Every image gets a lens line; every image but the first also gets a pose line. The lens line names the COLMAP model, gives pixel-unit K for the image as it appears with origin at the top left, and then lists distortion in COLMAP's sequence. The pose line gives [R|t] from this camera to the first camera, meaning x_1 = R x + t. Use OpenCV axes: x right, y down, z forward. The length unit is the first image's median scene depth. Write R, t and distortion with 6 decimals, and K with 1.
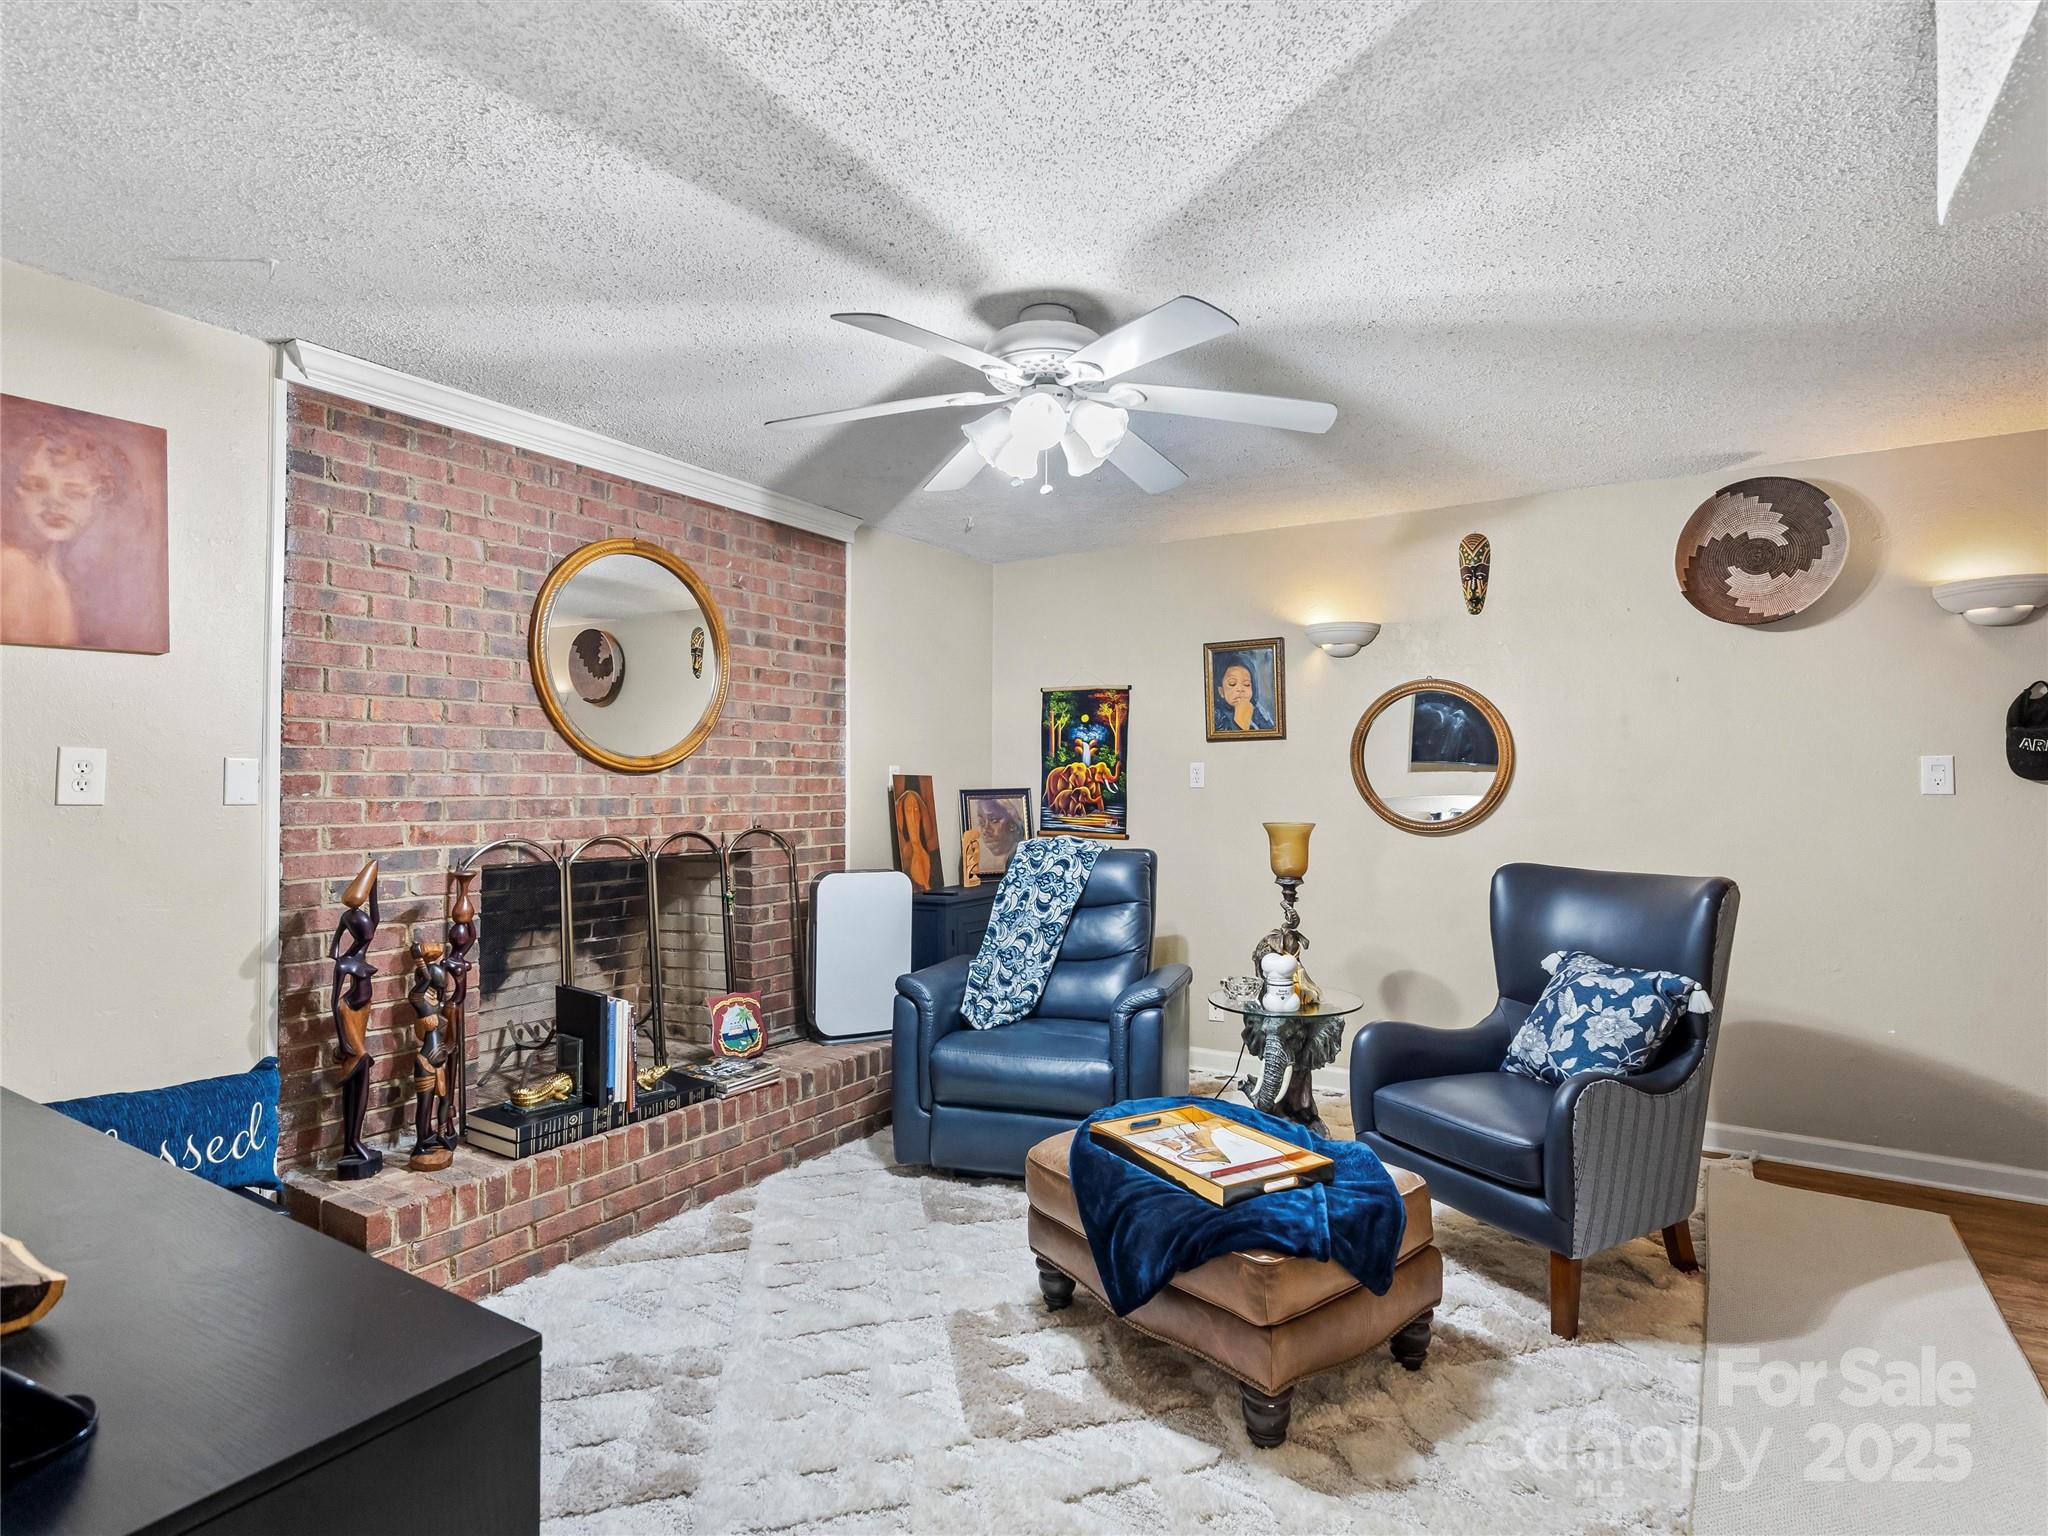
lens RADIAL K [[1061.5, 0, 1023.6], [0, 1061.5, 771.8], [0, 0, 1]] dist [-0.001900, -0.000986]
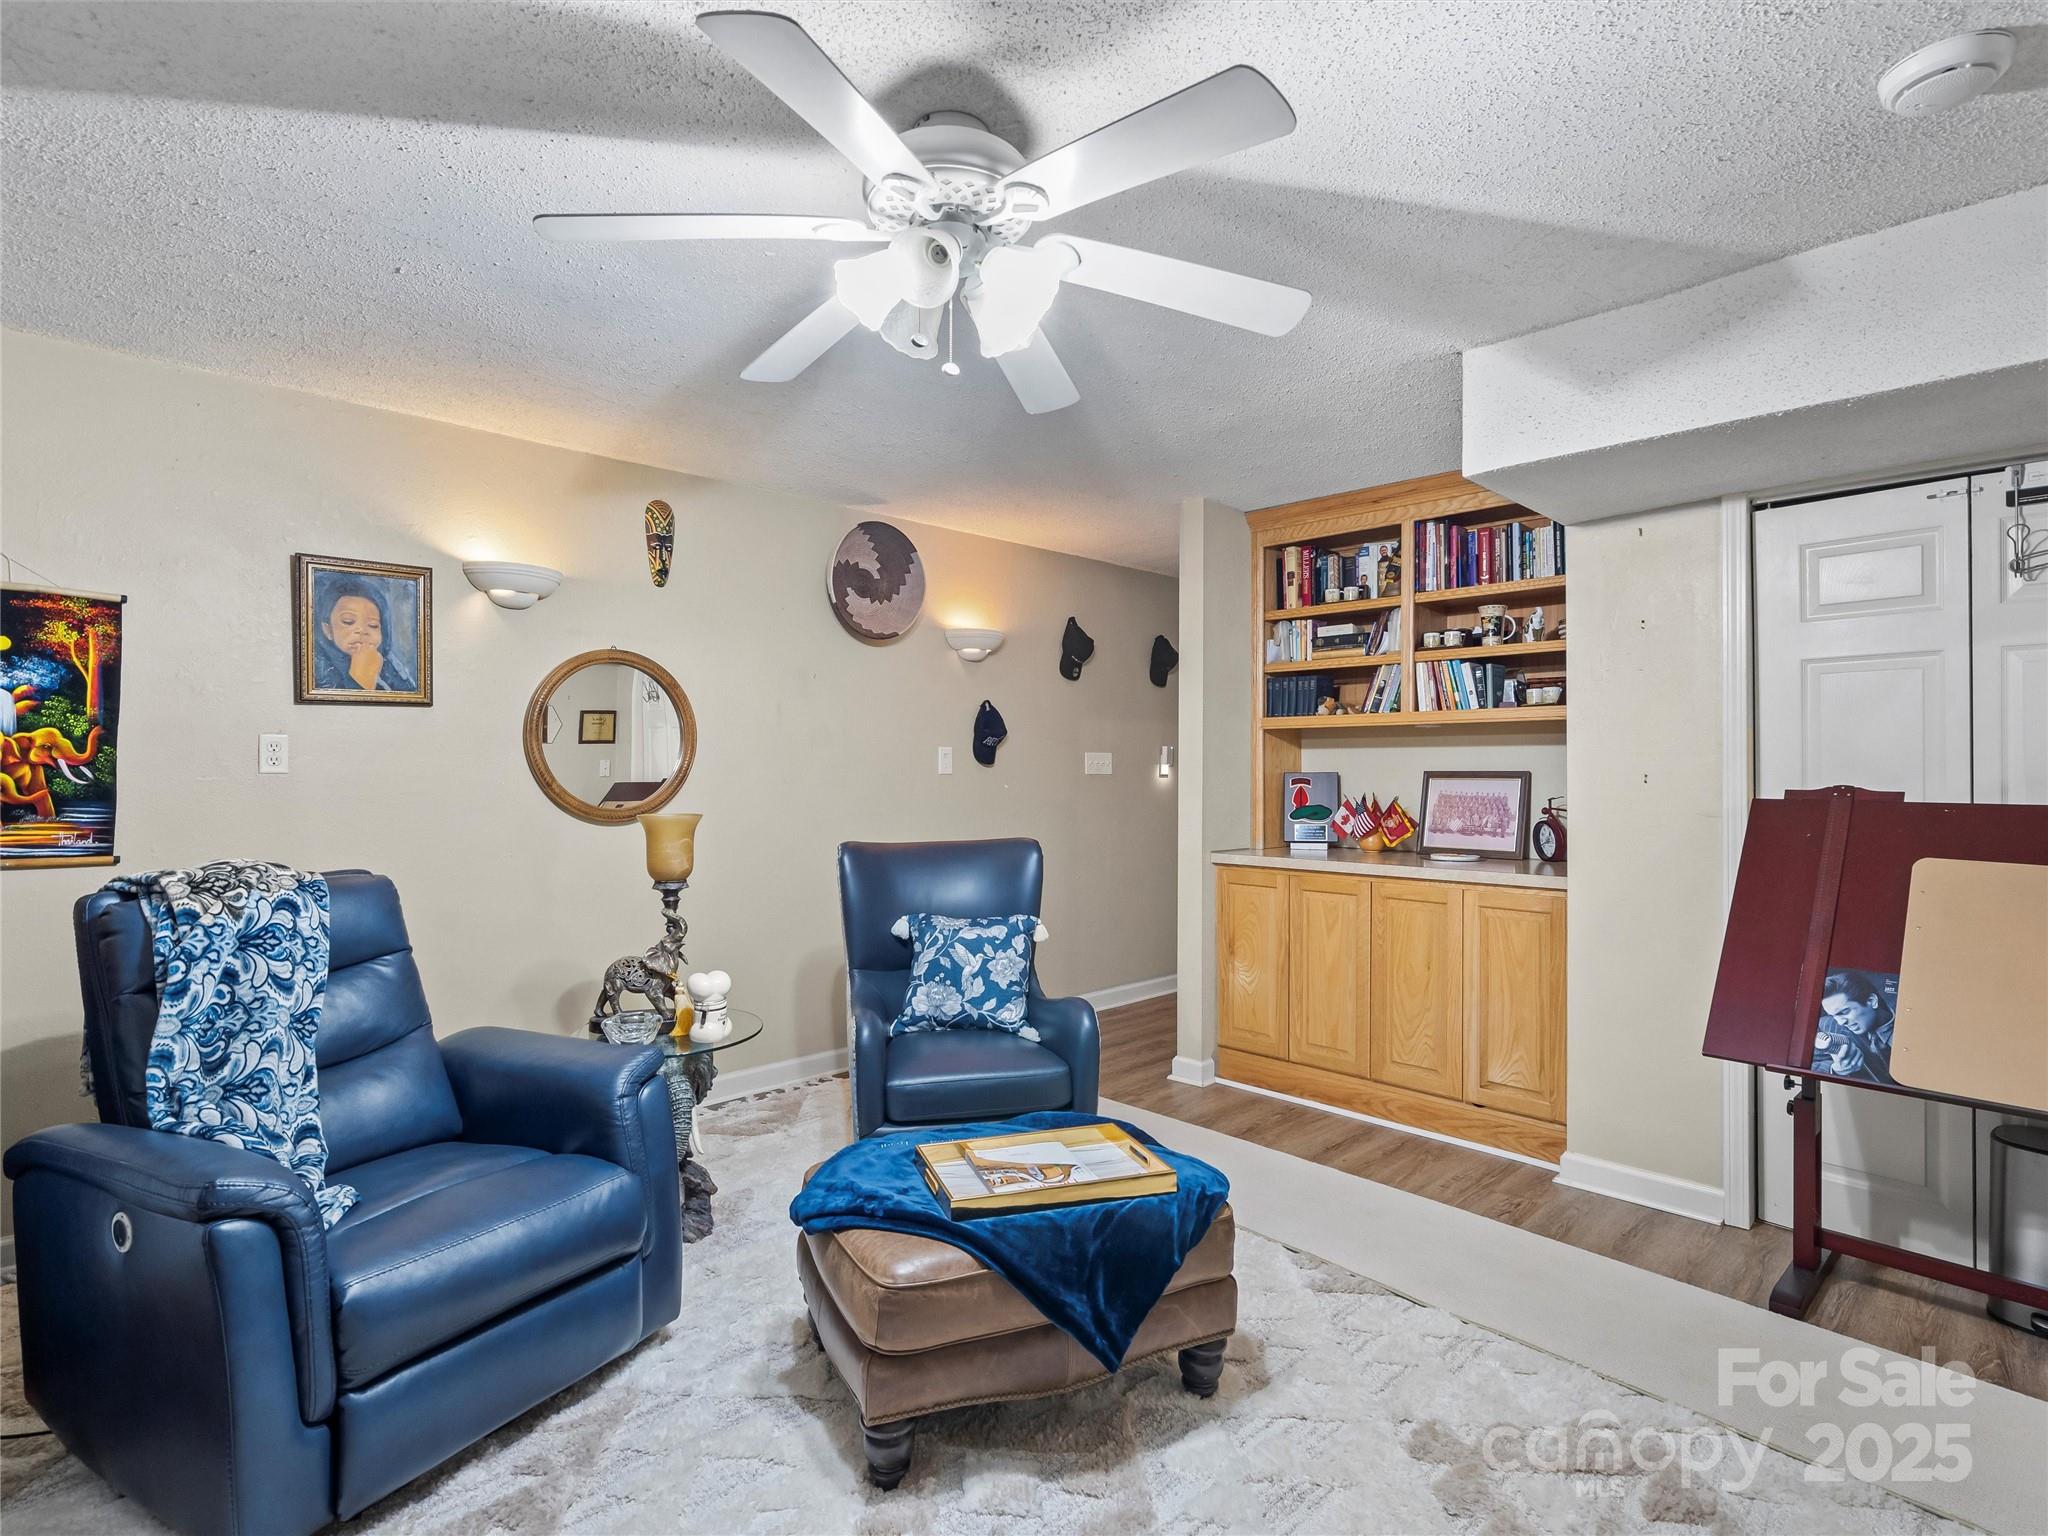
lens RADIAL K [[1061.5, 0, 1023.6], [0, 1061.5, 768.7], [0, 0, 1]] dist [-0.001900, -0.000986]
pose [[0.223616, -0.000980, 0.974677, -0.413092], [-0.009670, 0.999948, 0.003224, 0.006595], [-0.974629, -0.010146, 0.223595, 0.468106]]
